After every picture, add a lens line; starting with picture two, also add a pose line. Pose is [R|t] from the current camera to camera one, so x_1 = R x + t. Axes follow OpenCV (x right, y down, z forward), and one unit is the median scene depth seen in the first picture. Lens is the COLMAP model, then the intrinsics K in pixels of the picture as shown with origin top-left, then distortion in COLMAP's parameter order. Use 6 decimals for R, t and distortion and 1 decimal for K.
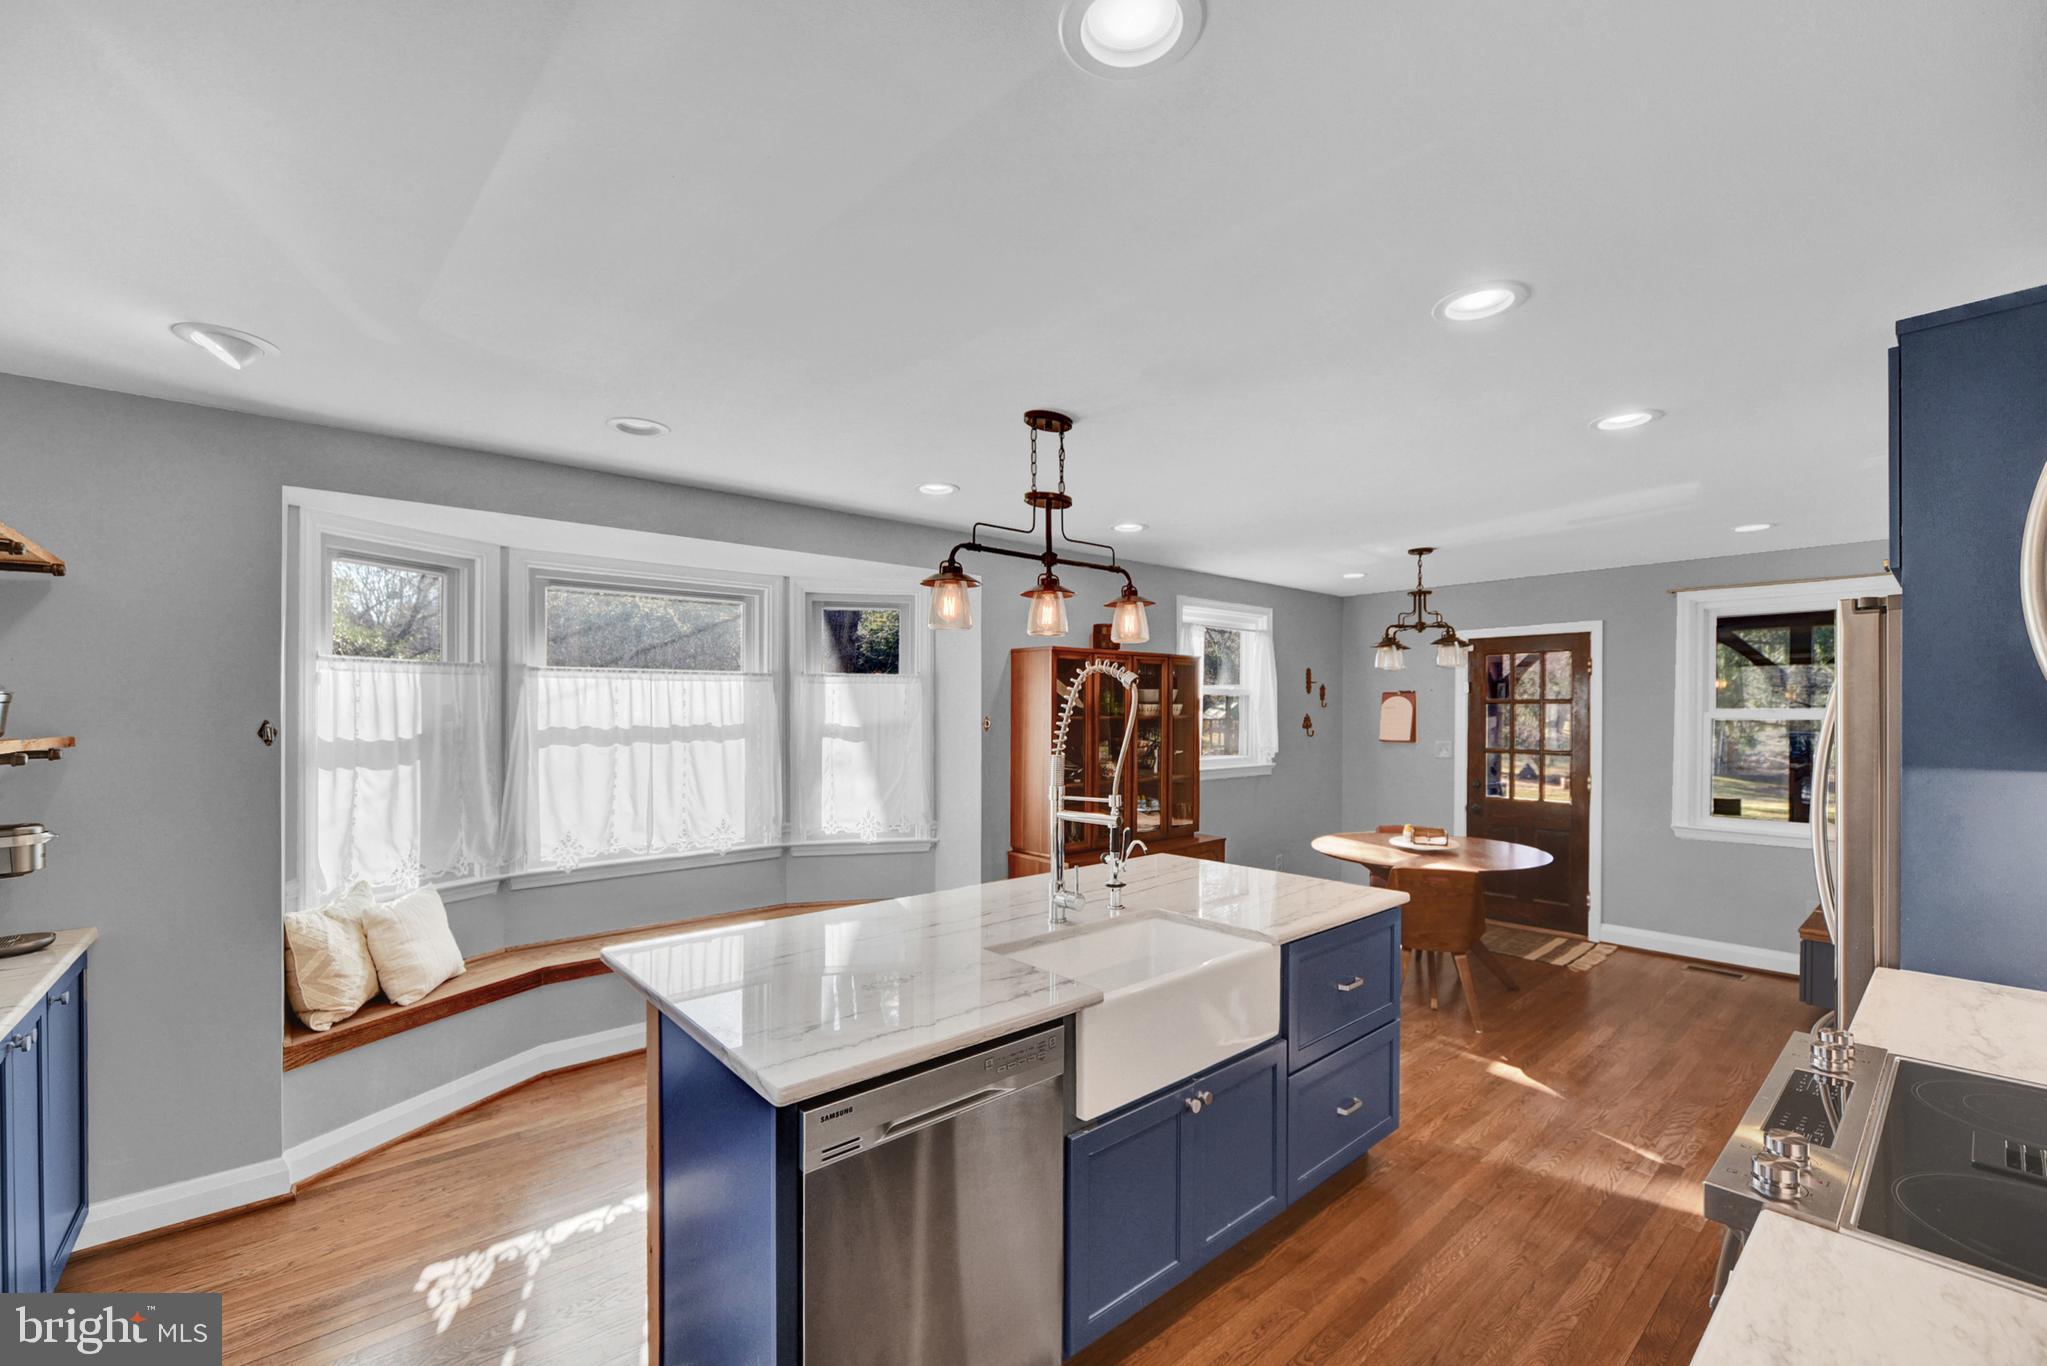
lens RADIAL K [[841.9, 0, 1013.9], [0, 841.9, 716.4], [0, 0, 1]] dist [0.000248, 0.000116]
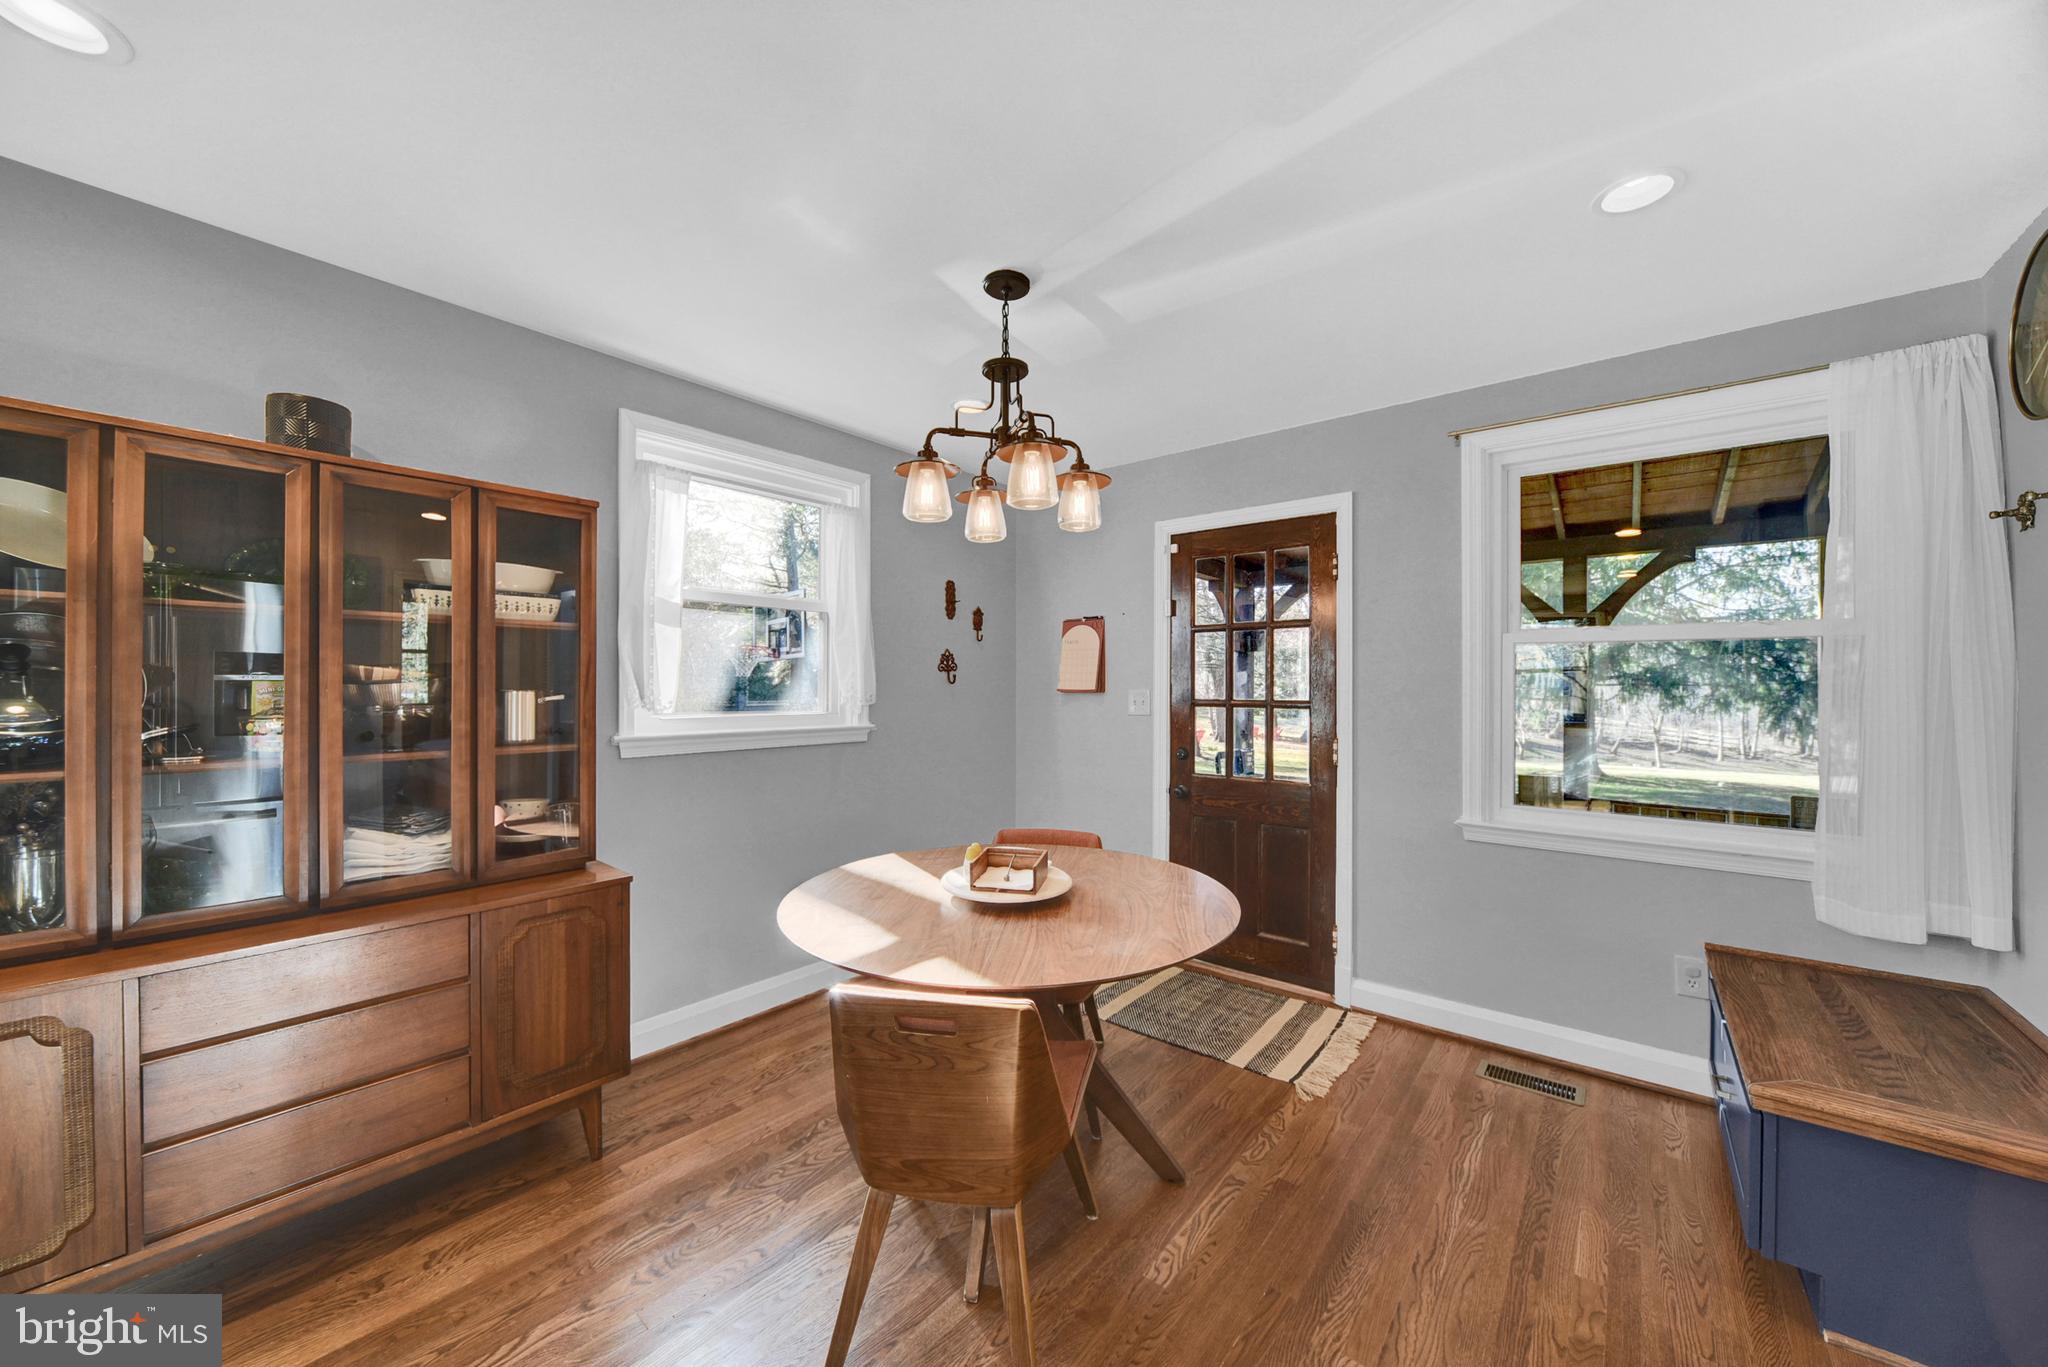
lens RADIAL K [[728.5, 0, 1024.0], [0, 728.5, 683.5], [0, 0, 1]] dist [-0.002685, -0.000205]
pose [[0.986645, 0.003168, 0.162853, 0.369447], [-0.000545, 0.999869, -0.016152, 0.038153], [-0.162883, 0.015848, 0.986518, 0.506111]]
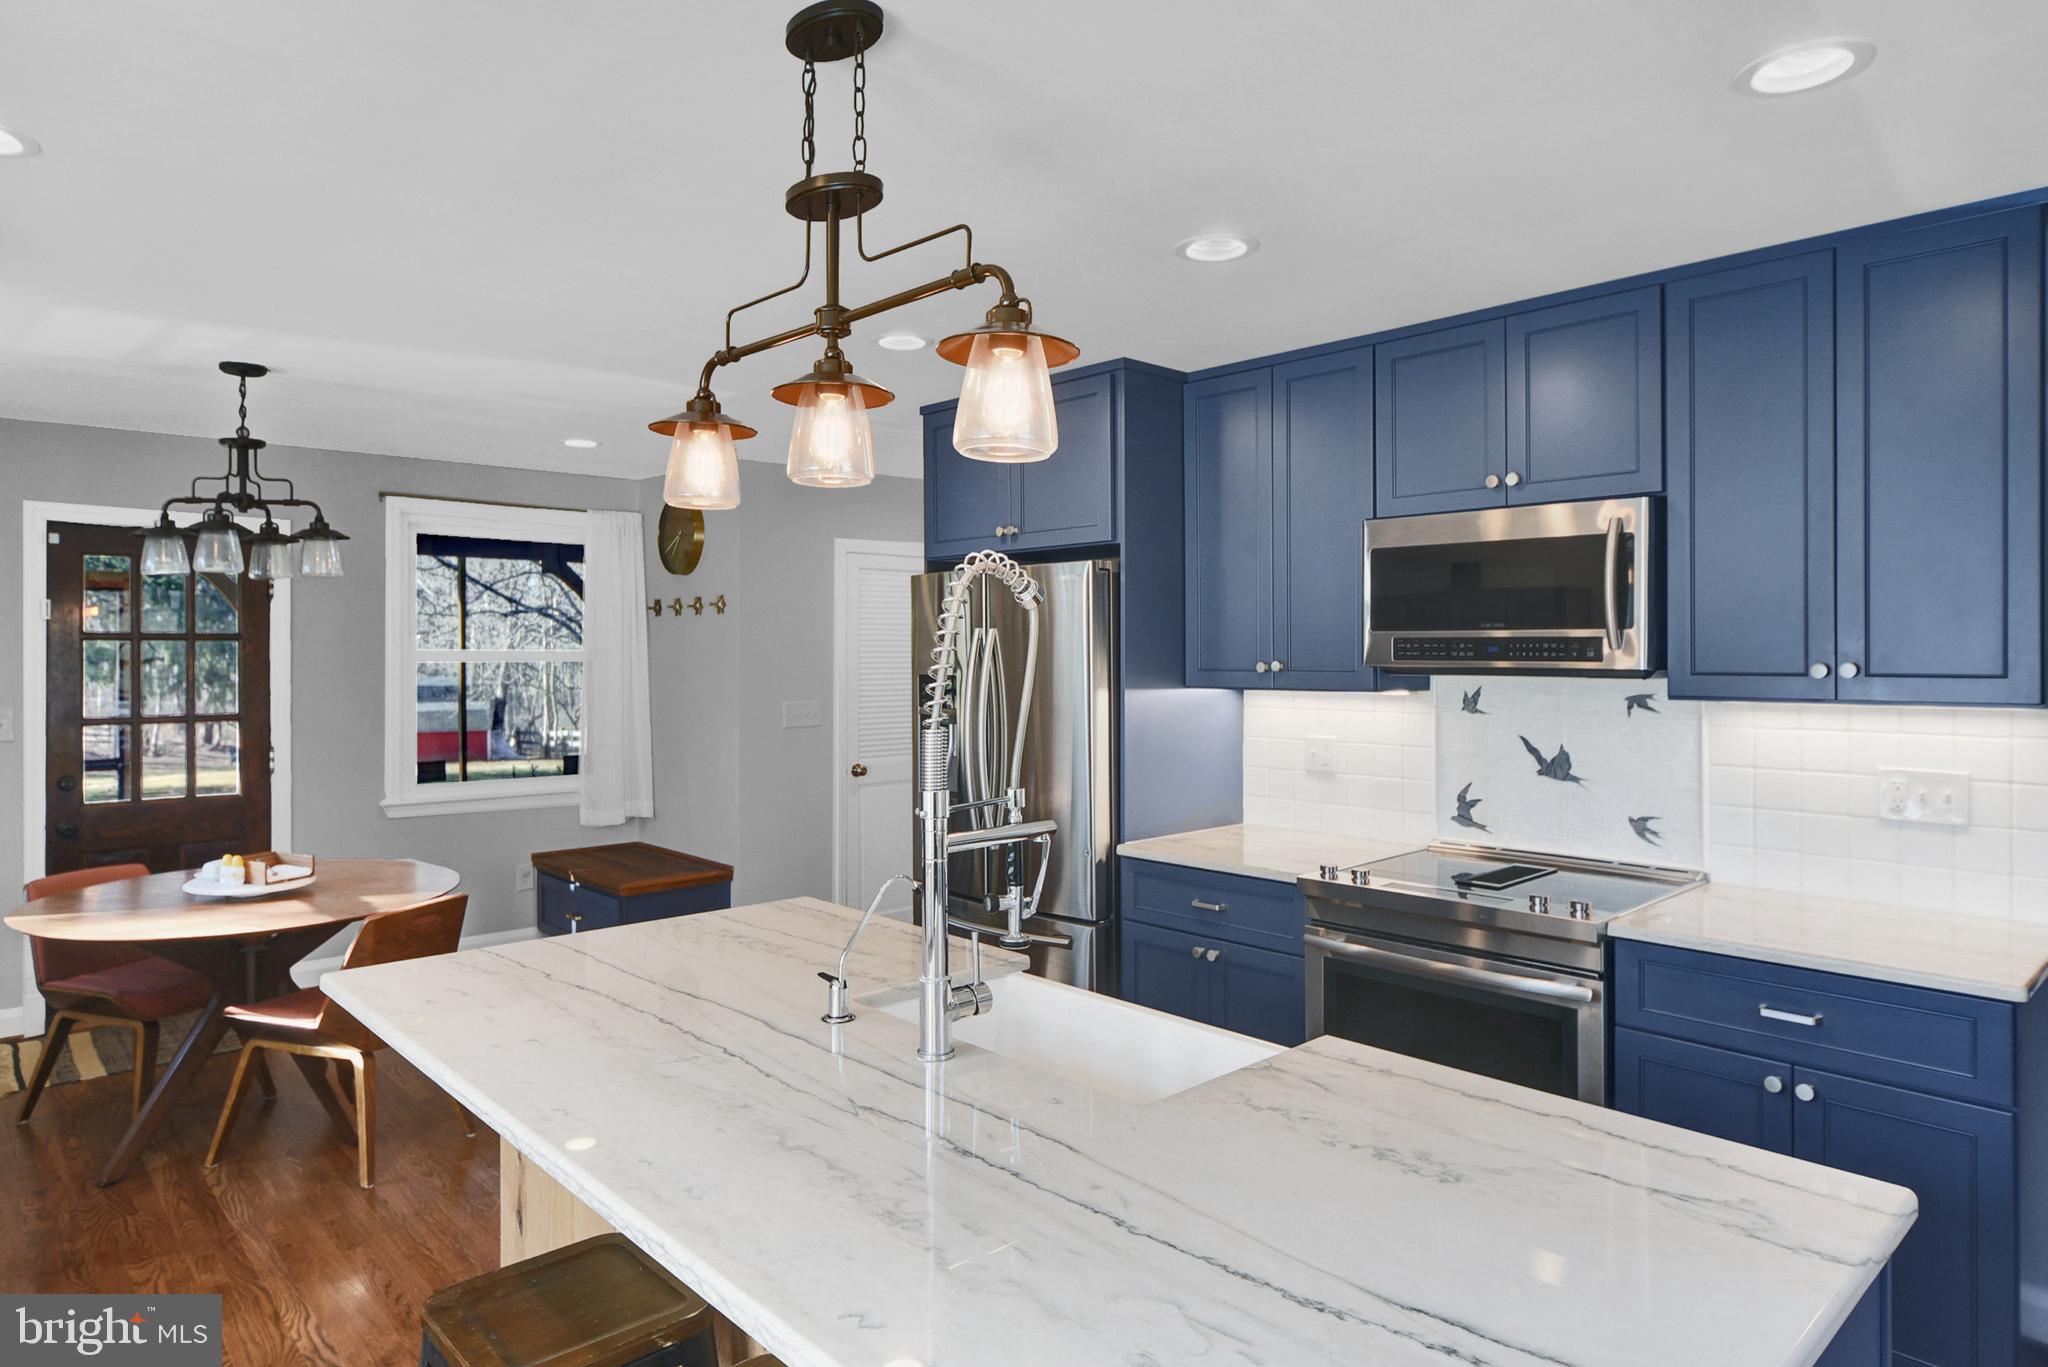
lens RADIAL K [[1188.1, 0, 1024.9], [0, 1188.1, 647.1], [0, 0, 1]] dist [0.063018, 0.000109]
pose [[-0.027950, 0.005659, 0.999593, -0.307970], [0.008104, 0.999952, -0.005434, -0.000506], [-0.999576, 0.007949, -0.027994, 0.432225]]
